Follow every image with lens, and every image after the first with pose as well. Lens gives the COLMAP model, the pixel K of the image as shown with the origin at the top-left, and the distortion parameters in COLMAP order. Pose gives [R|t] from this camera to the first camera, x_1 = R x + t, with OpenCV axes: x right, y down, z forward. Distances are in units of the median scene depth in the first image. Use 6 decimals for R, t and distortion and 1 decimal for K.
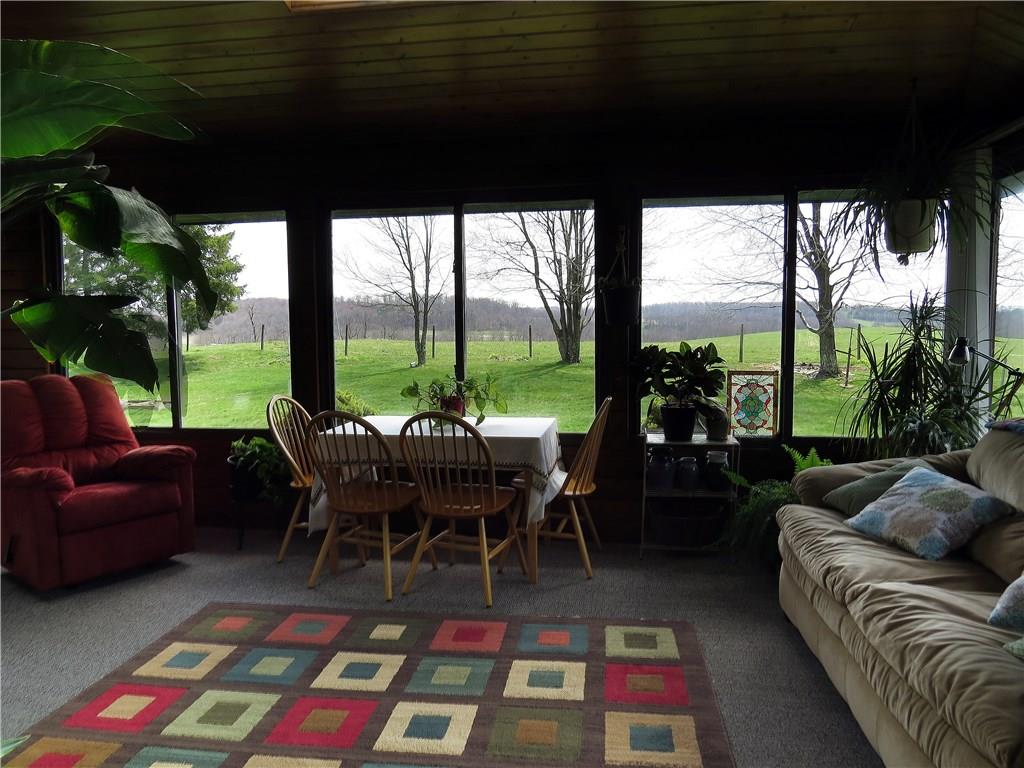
lens RADIAL K [[729.1, 0, 512.0], [0, 729.1, 384.0], [0, 0, 1]] dist [-0.029402, 0.001538]
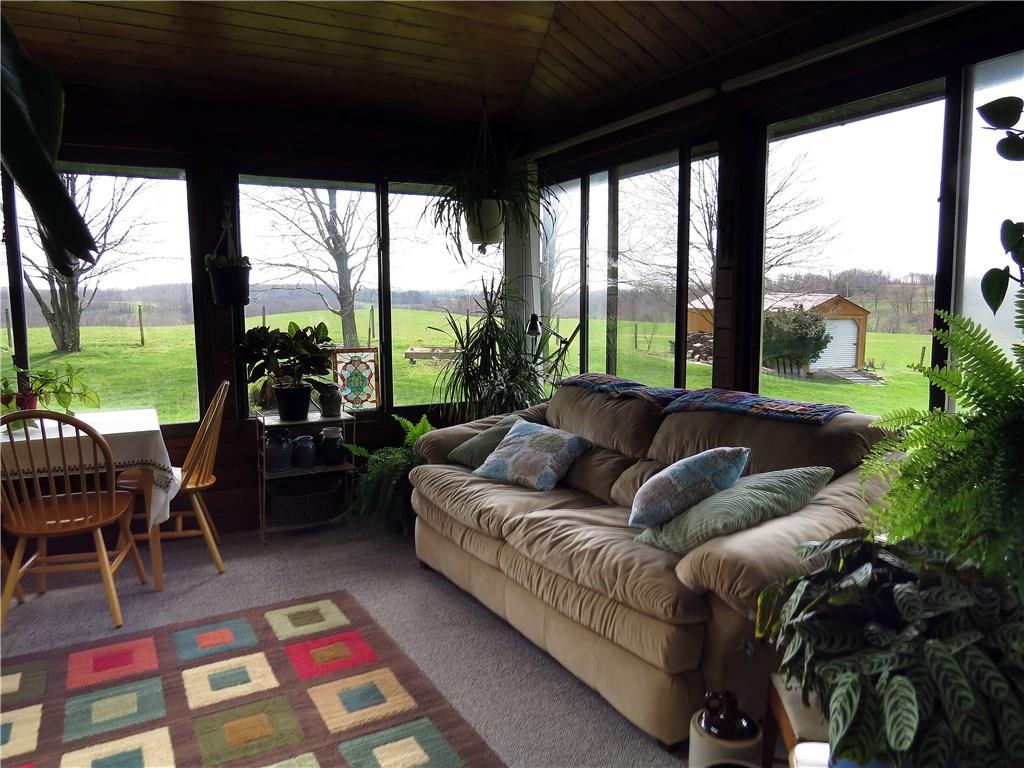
lens RADIAL K [[729.1, 0, 512.0], [0, 729.1, 384.0], [0, 0, 1]] dist [-0.029402, 0.001538]
pose [[0.796395, -0.065288, 0.601243, -0.182726], [0.050642, 0.997864, 0.041277, 0.001951], [-0.602653, -0.002425, 0.797999, 0.022282]]
